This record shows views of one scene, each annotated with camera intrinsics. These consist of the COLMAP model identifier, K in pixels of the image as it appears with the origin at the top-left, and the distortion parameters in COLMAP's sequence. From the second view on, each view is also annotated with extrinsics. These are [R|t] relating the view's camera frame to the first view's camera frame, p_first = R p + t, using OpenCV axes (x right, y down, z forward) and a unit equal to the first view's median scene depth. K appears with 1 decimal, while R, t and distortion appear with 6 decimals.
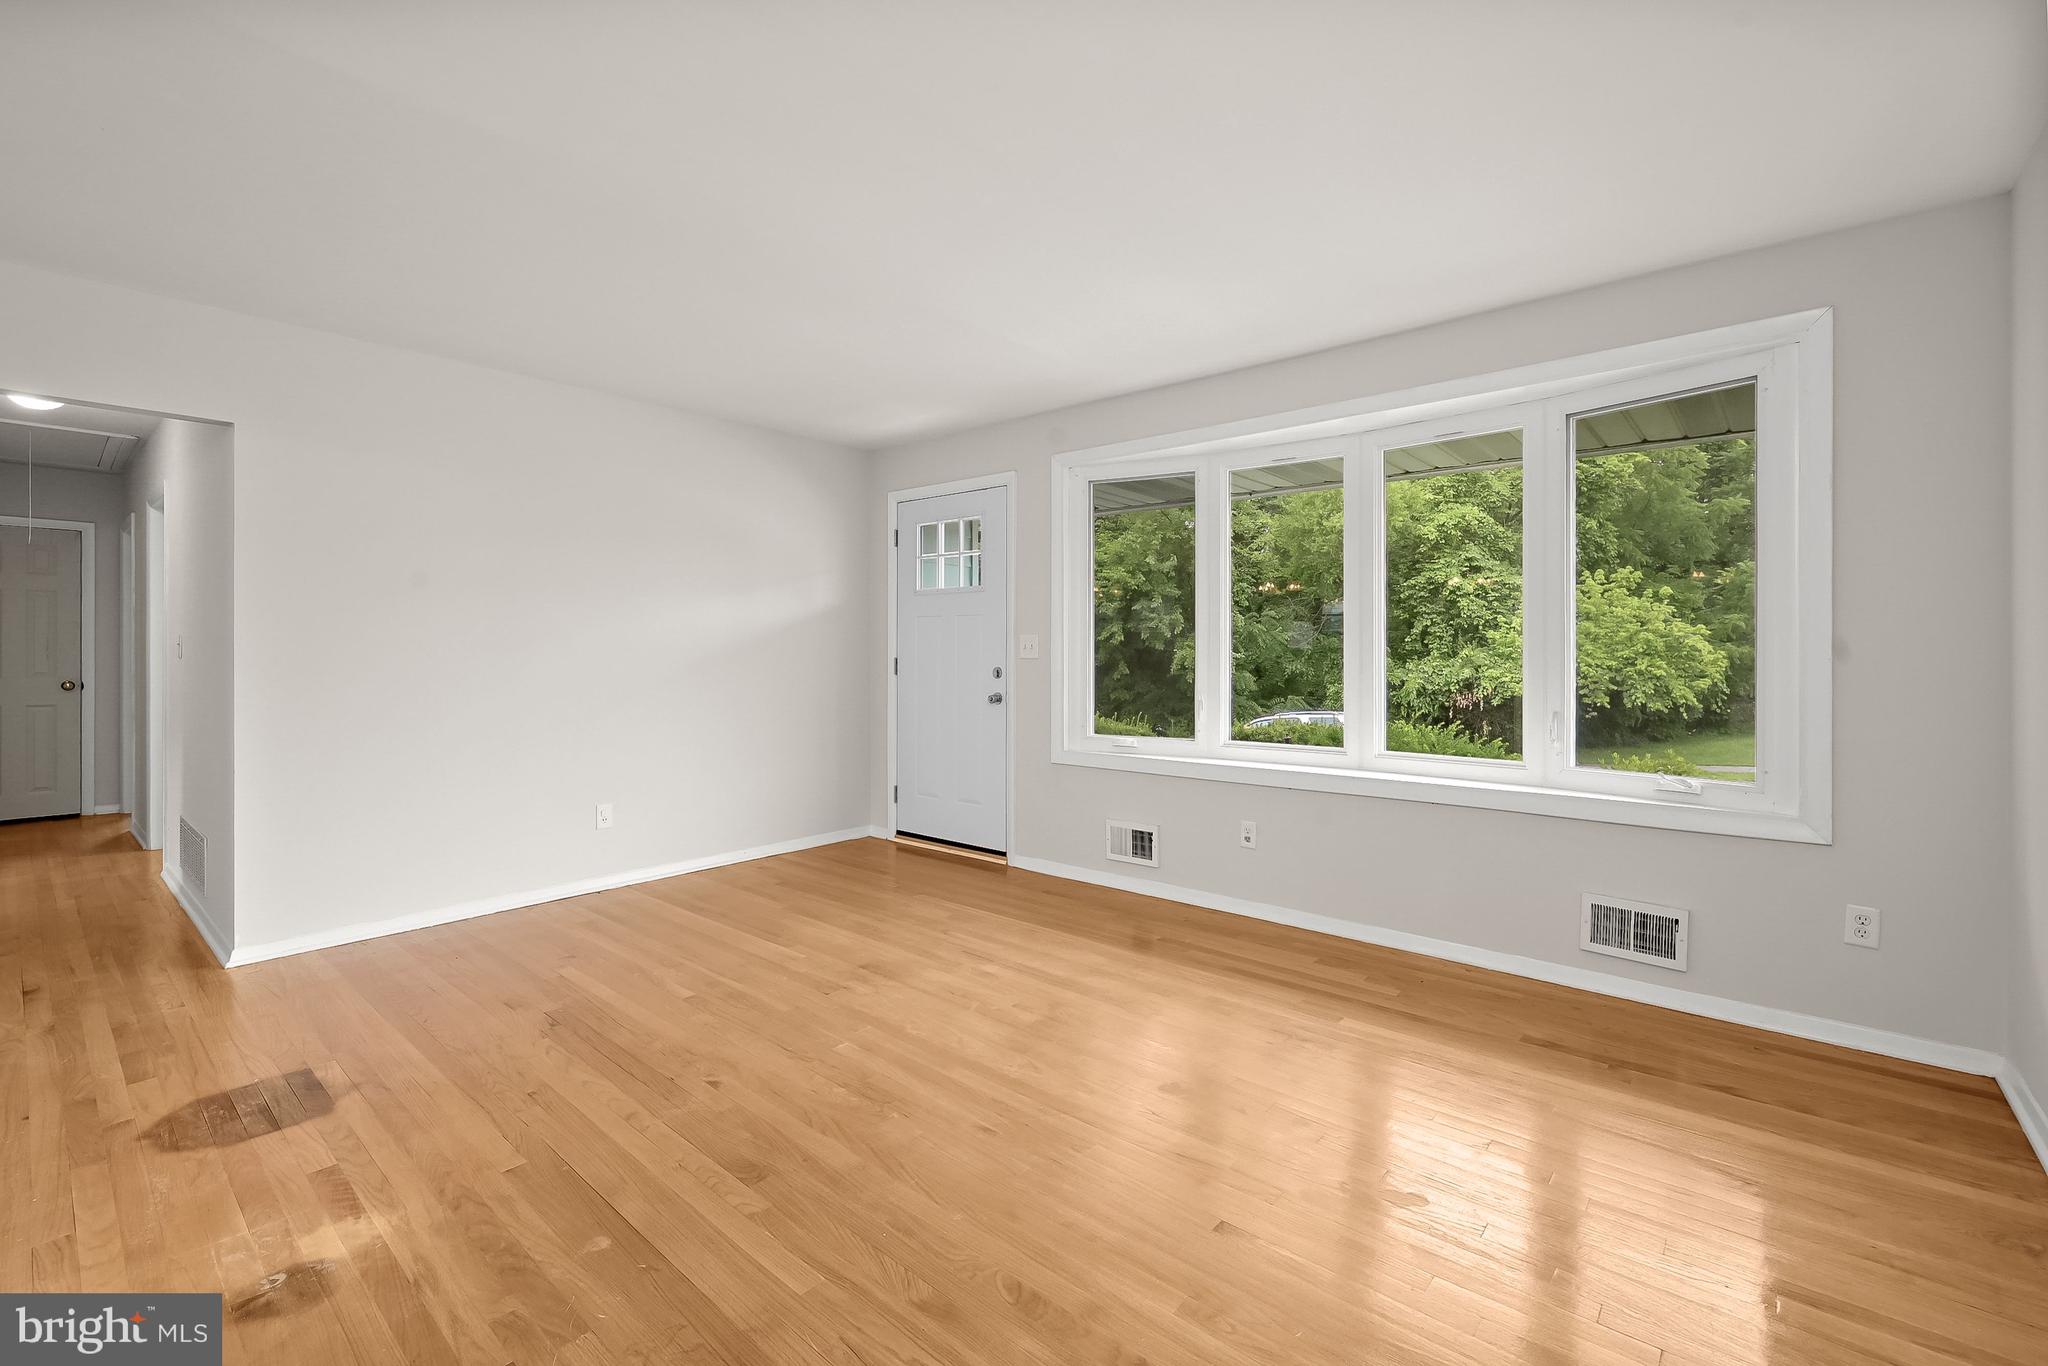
lens RADIAL K [[893.3, 0, 1035.6], [0, 893.3, 661.1], [0, 0, 1]] dist [-0.001364, 0.000539]
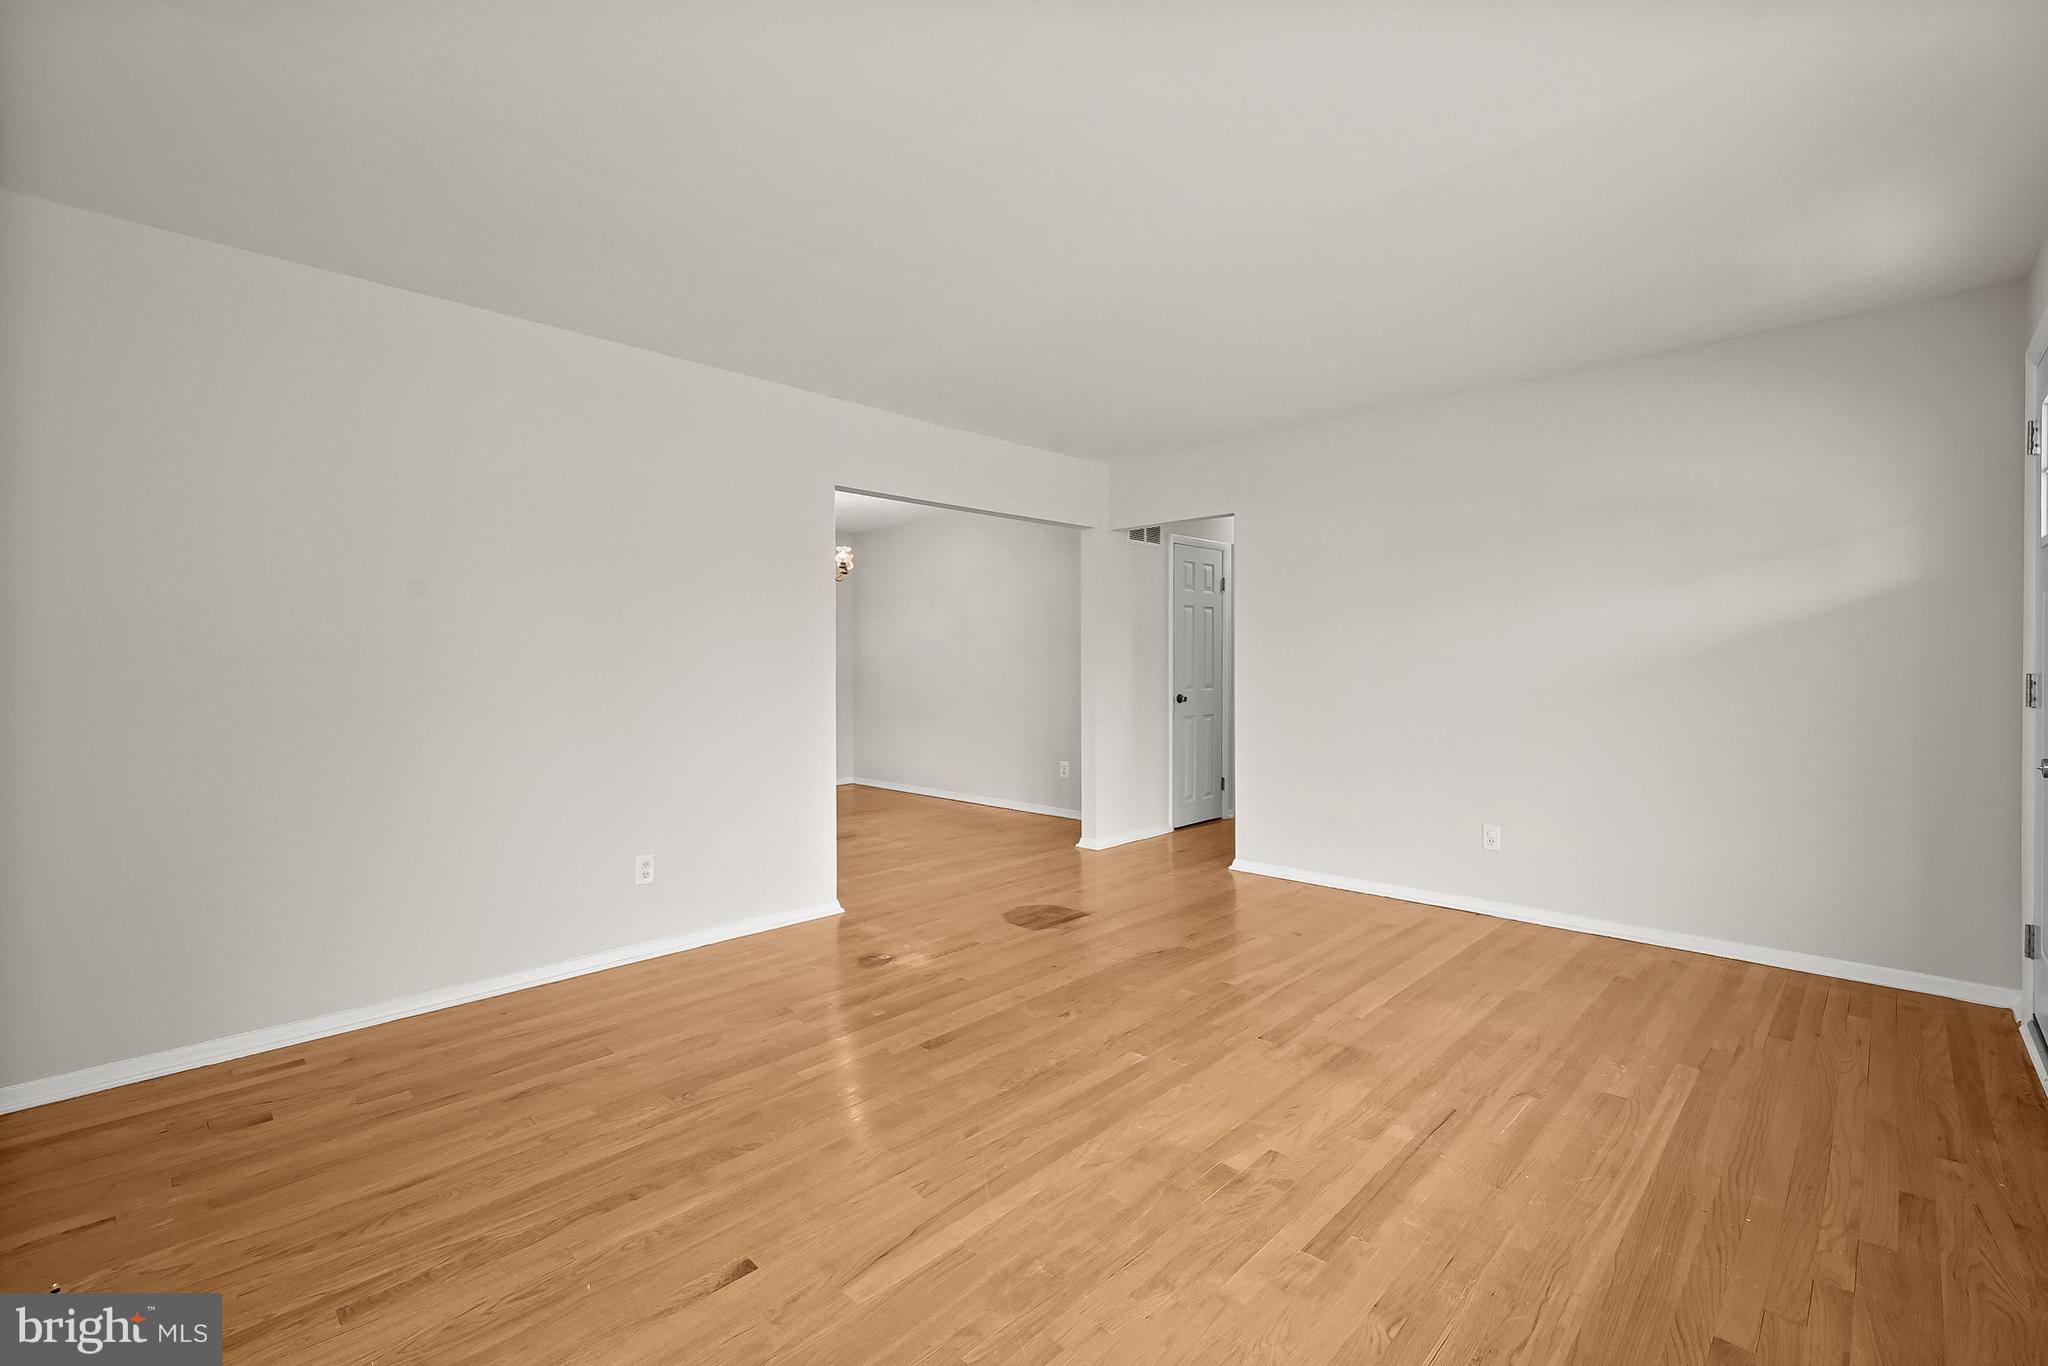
lens RADIAL K [[893.3, 0, 1030.1], [0, 893.3, 682.6], [0, 0, 1]] dist [-0.001364, 0.000539]
pose [[-0.077634, 0.023178, -0.996713, 0.672618], [-0.007939, 0.999684, 0.023865, -0.008850], [0.996950, 0.009766, -0.077425, 0.820138]]
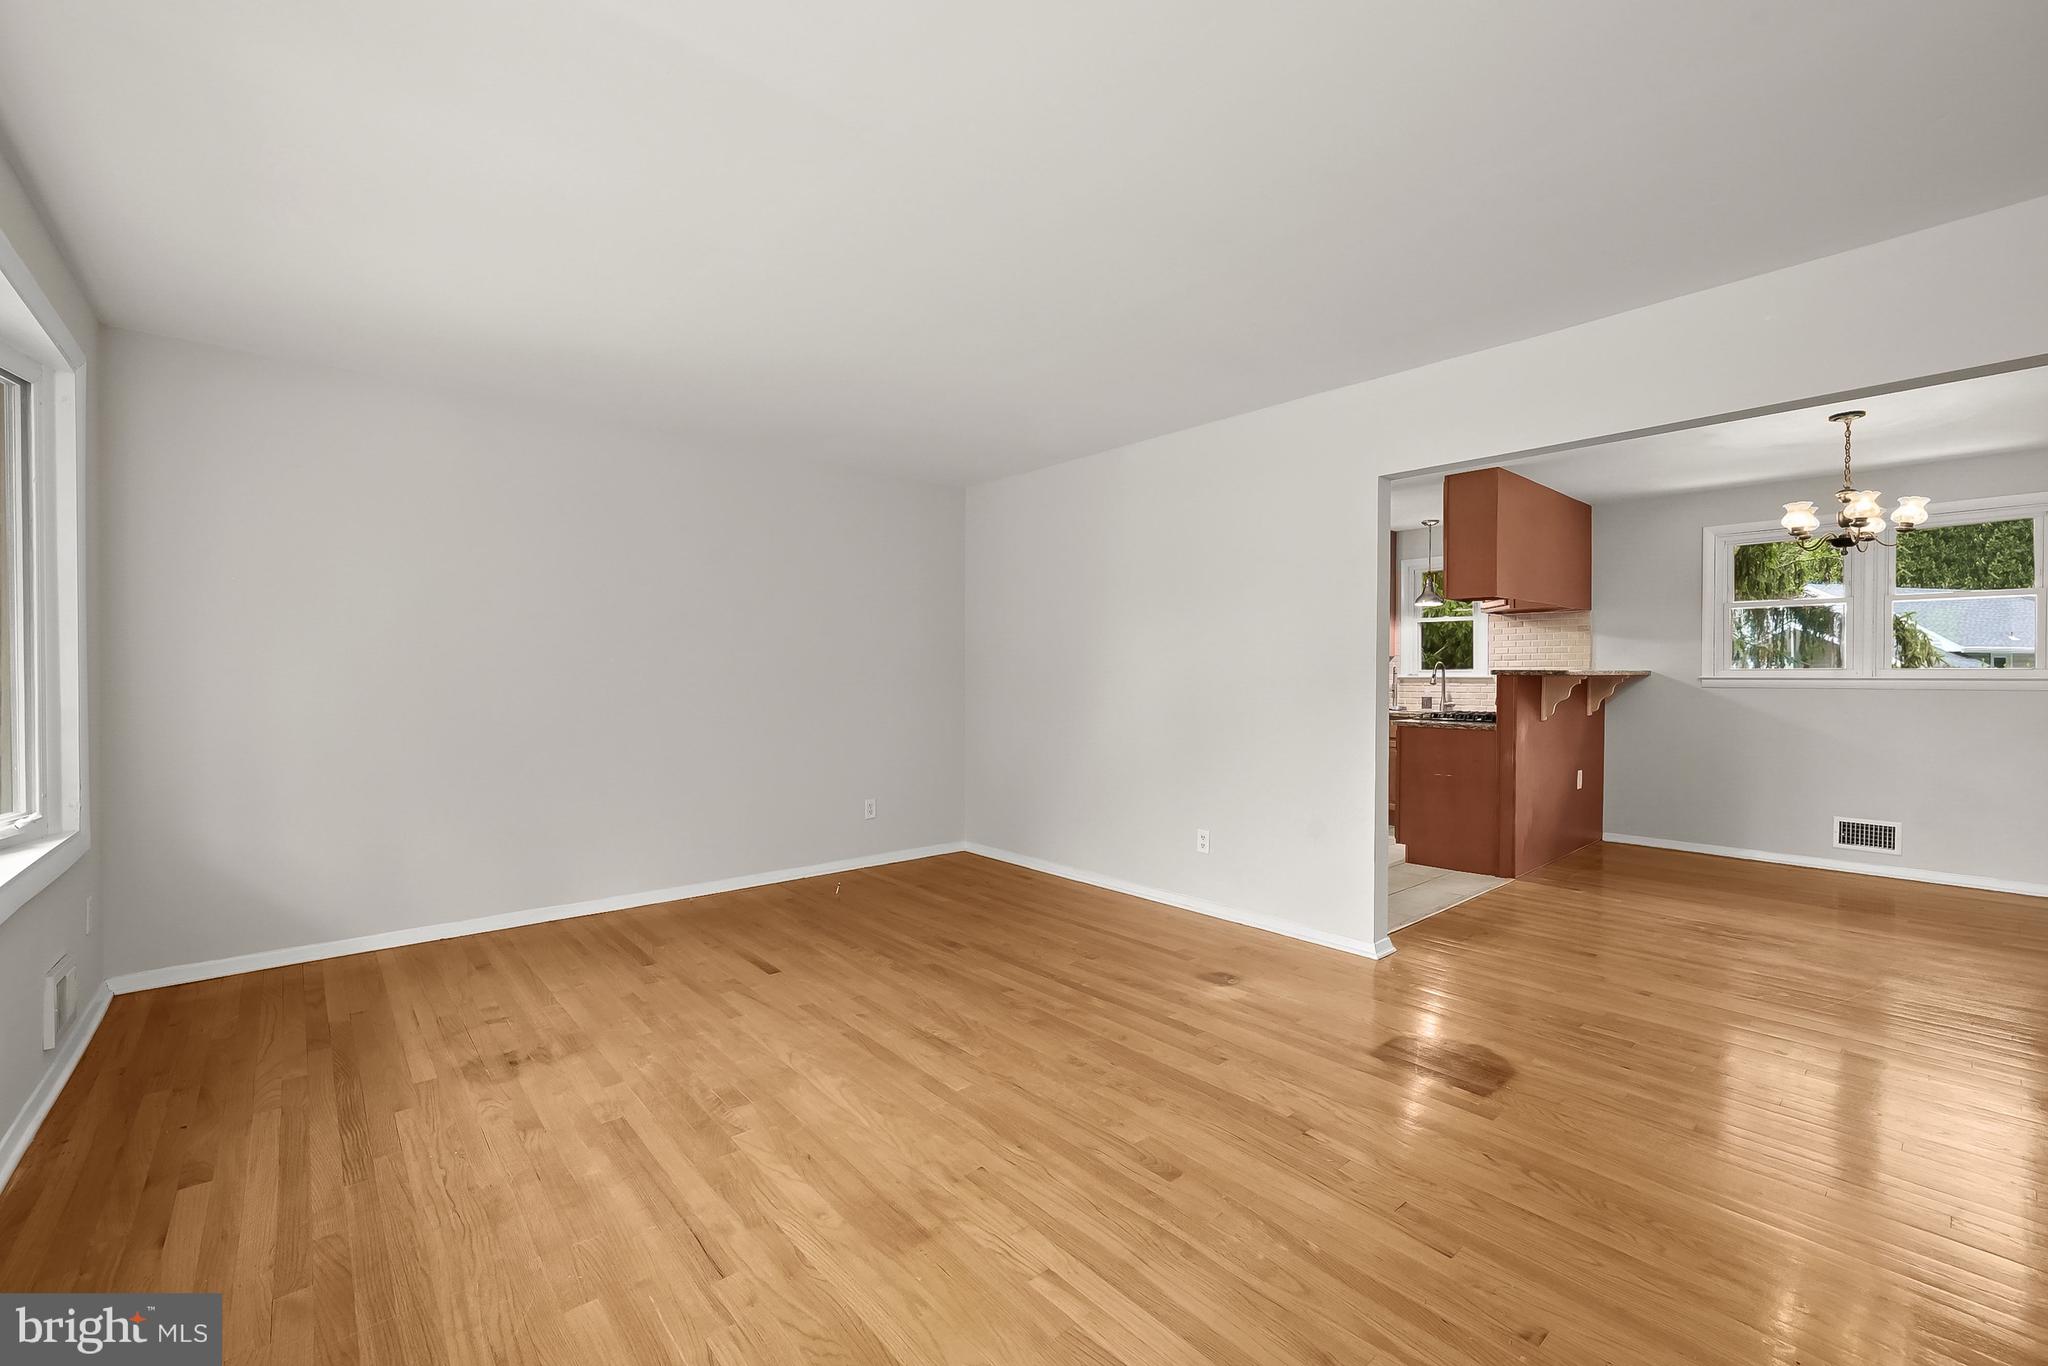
lens RADIAL K [[813.1, 0, 1026.0], [0, 813.1, 675.0], [0, 0, 1]] dist [-0.000220, 0.000387]
pose [[-0.989560, -0.003042, 0.144091, -0.354329], [-0.001404, 0.999933, 0.011468, -0.021315], [-0.144116, 0.011146, -0.989498, 1.596870]]
